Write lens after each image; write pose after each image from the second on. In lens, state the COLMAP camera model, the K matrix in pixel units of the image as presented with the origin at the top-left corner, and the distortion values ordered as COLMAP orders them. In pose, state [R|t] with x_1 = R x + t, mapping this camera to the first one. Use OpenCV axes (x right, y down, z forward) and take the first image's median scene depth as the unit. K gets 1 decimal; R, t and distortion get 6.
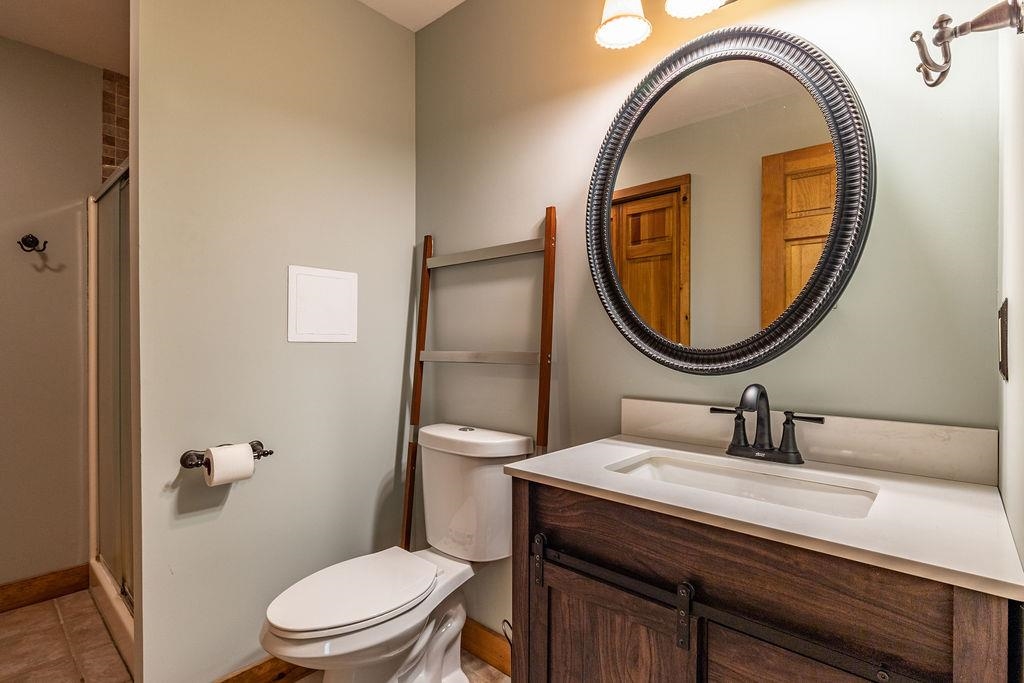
lens RADIAL K [[493.2, 0, 511.5], [0, 493.2, 343.1], [0, 0, 1]] dist [-0.004411, 0.000184]
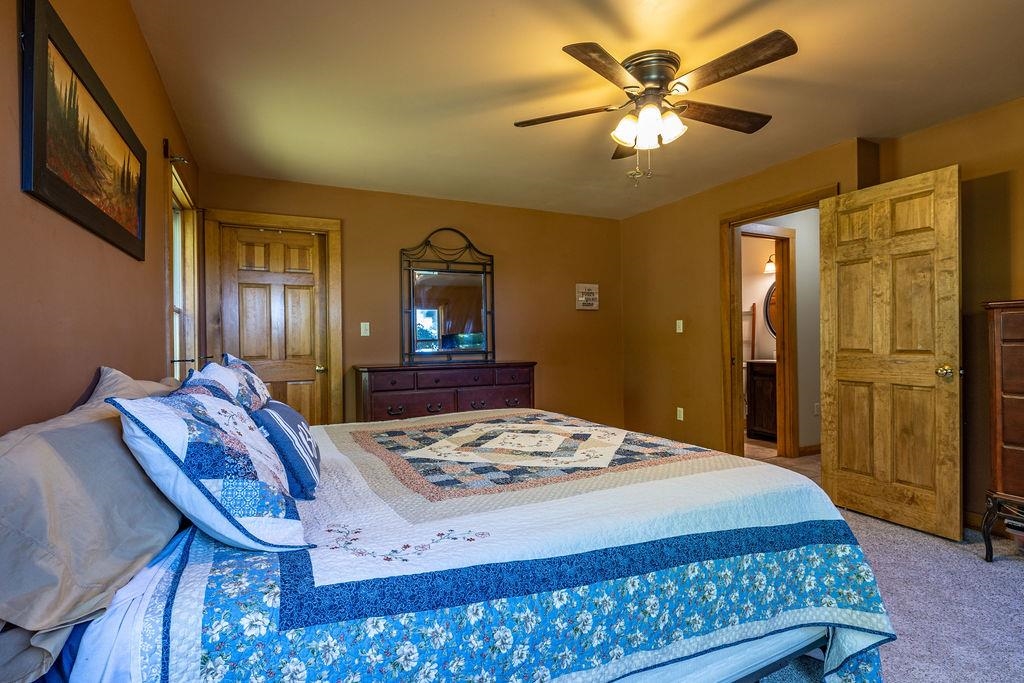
lens RADIAL K [[493.2, 0, 512.1], [0, 493.2, 339.5], [0, 0, 1]] dist [-0.004411, 0.000184]
pose [[0.926593, -0.008938, -0.375959, -0.289427], [0.007628, 0.999959, -0.004973, 0.033759], [0.375987, 0.001741, 0.926623, -4.148835]]
